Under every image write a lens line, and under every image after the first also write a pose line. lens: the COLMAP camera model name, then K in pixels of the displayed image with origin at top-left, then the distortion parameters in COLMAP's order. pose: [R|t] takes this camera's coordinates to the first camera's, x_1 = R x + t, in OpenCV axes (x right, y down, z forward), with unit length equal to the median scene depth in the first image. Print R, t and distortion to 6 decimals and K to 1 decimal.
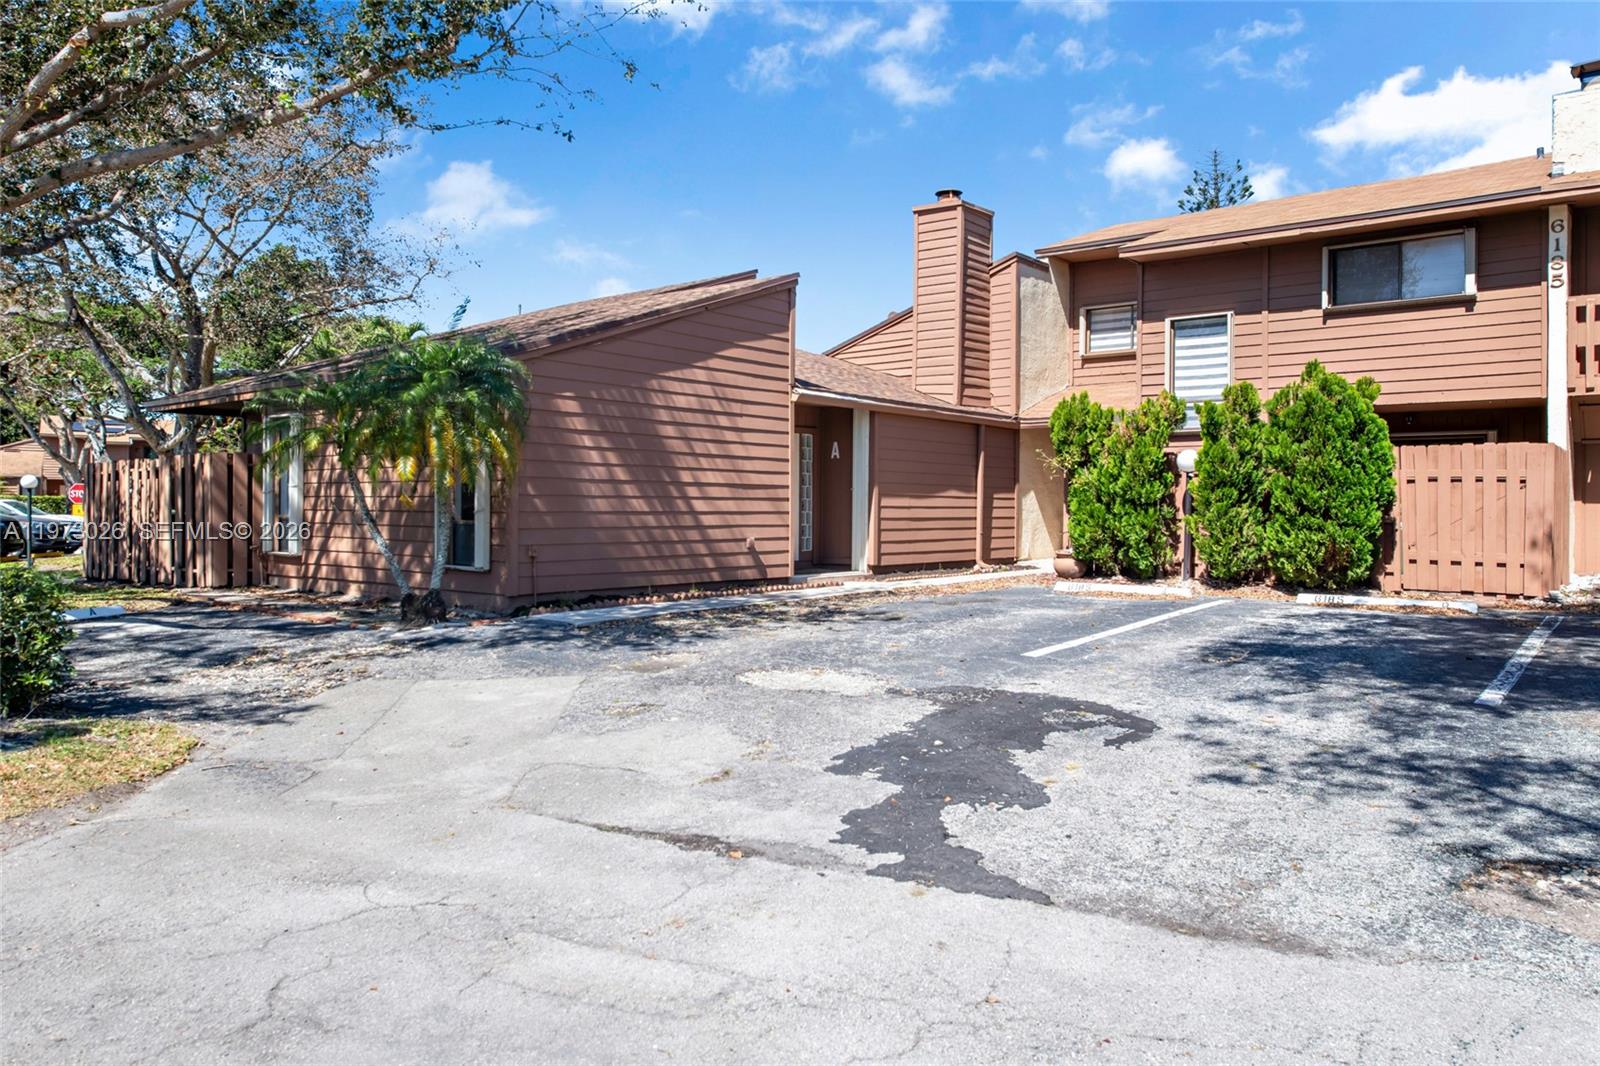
lens RADIAL K [[1086.6, 0, 807.2], [0, 1086.6, 502.8], [0, 0, 1]] dist [-0.005683, 0.001767]
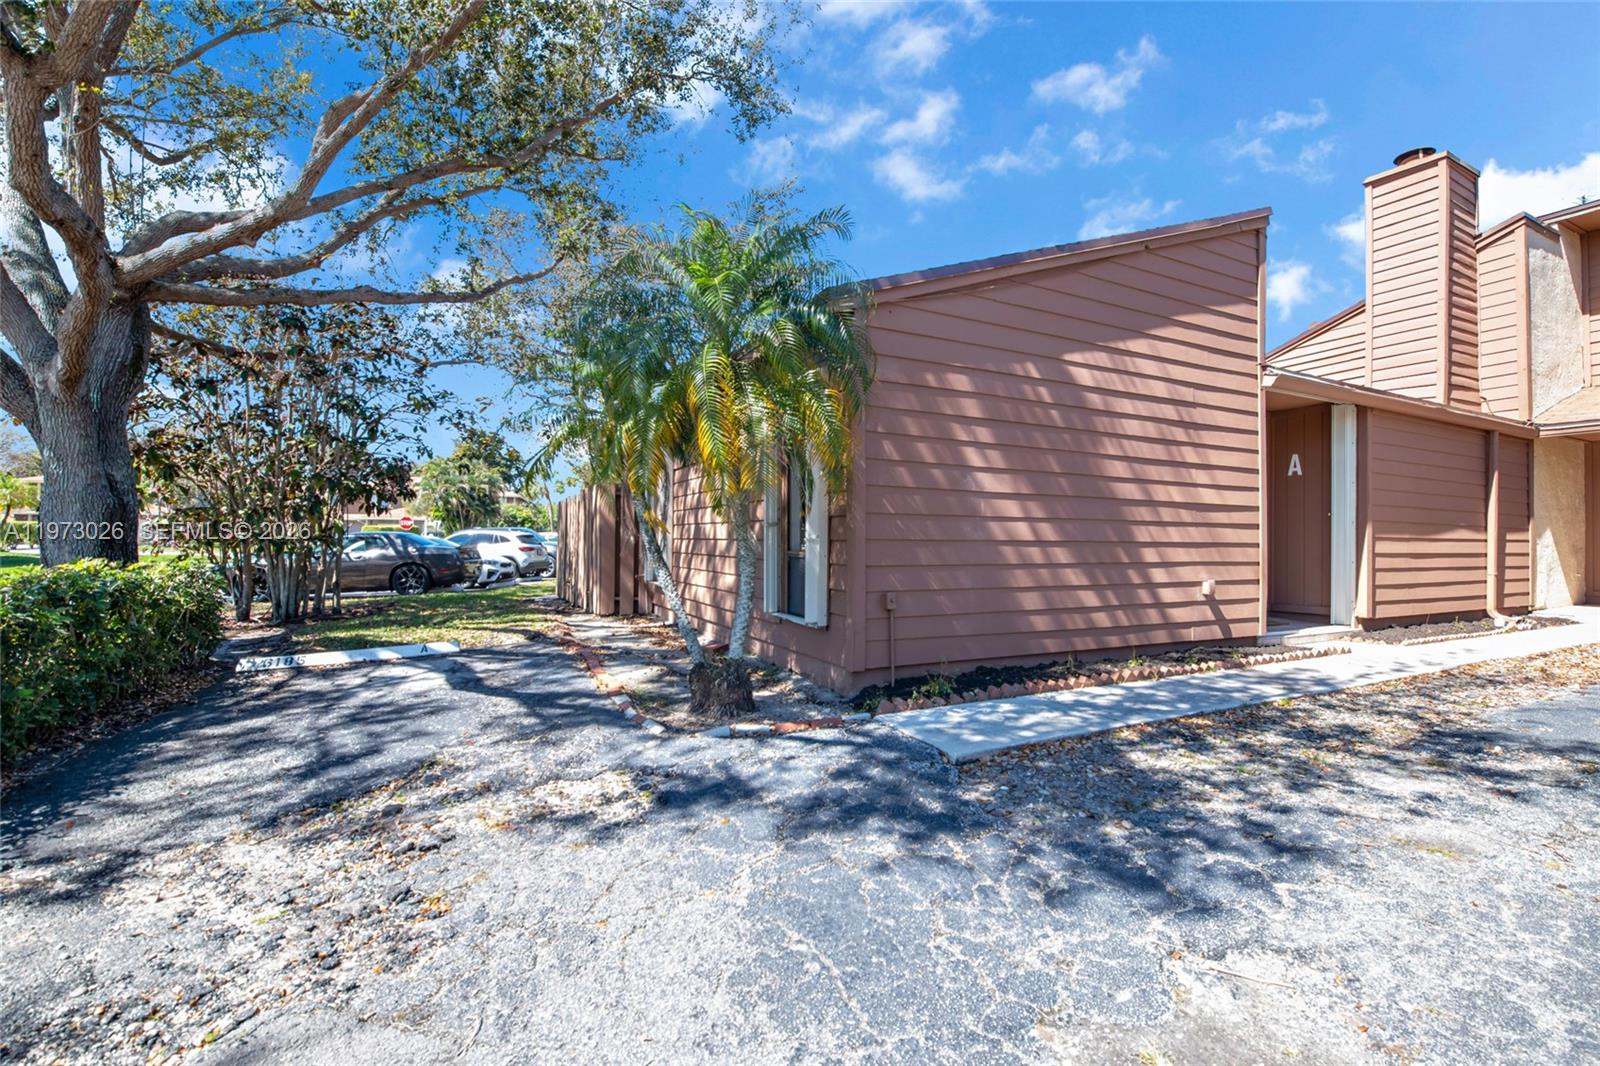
lens RADIAL K [[669.8, 0, 802.1], [0, 669.8, 537.3], [0, 0, 1]] dist [-0.017891, -0.000476]
pose [[0.903243, -0.001175, -0.429128, -0.100154], [-0.001749, 0.999978, -0.006420, 0.007375], [0.429126, 0.006549, 0.903221, 0.481735]]
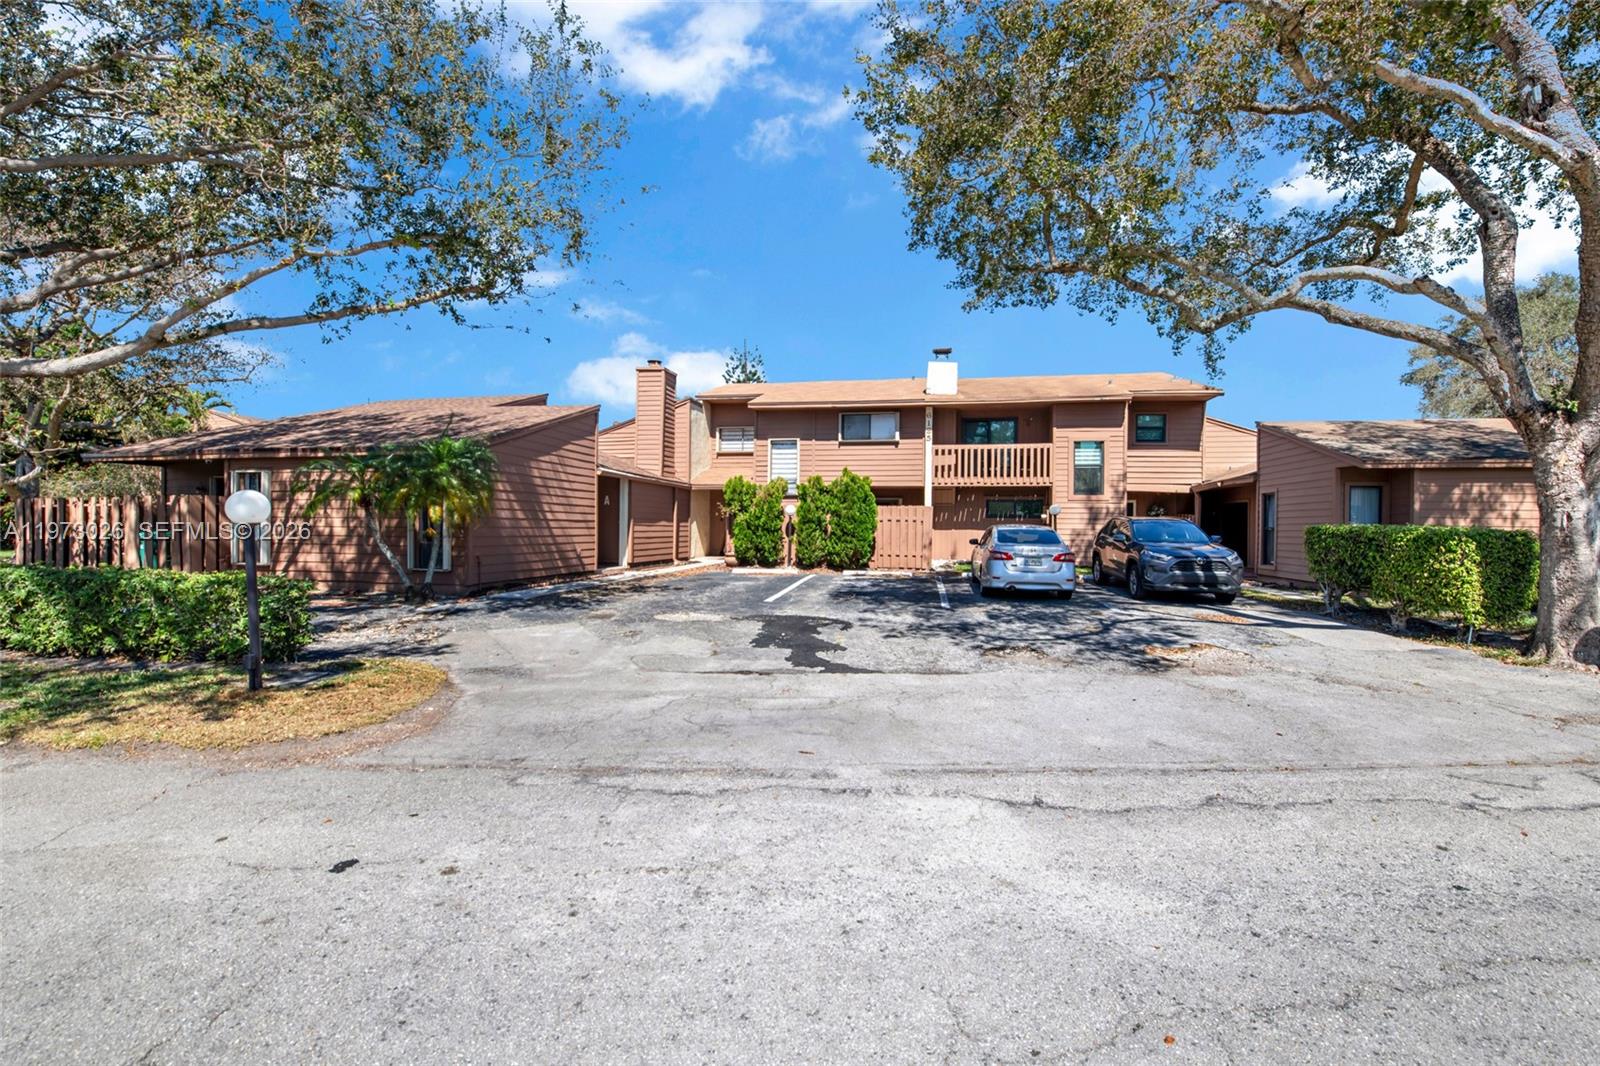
lens RADIAL K [[641.1, 0, 811.1], [0, 641.1, 529.0], [0, 0, 1]] dist [-0.015835, -0.001719]
pose [[0.876587, 0.001146, 0.481242, -0.216844], [-0.005730, 0.999951, 0.008055, -0.011815], [-0.481209, -0.009818, 0.876551, -0.122906]]
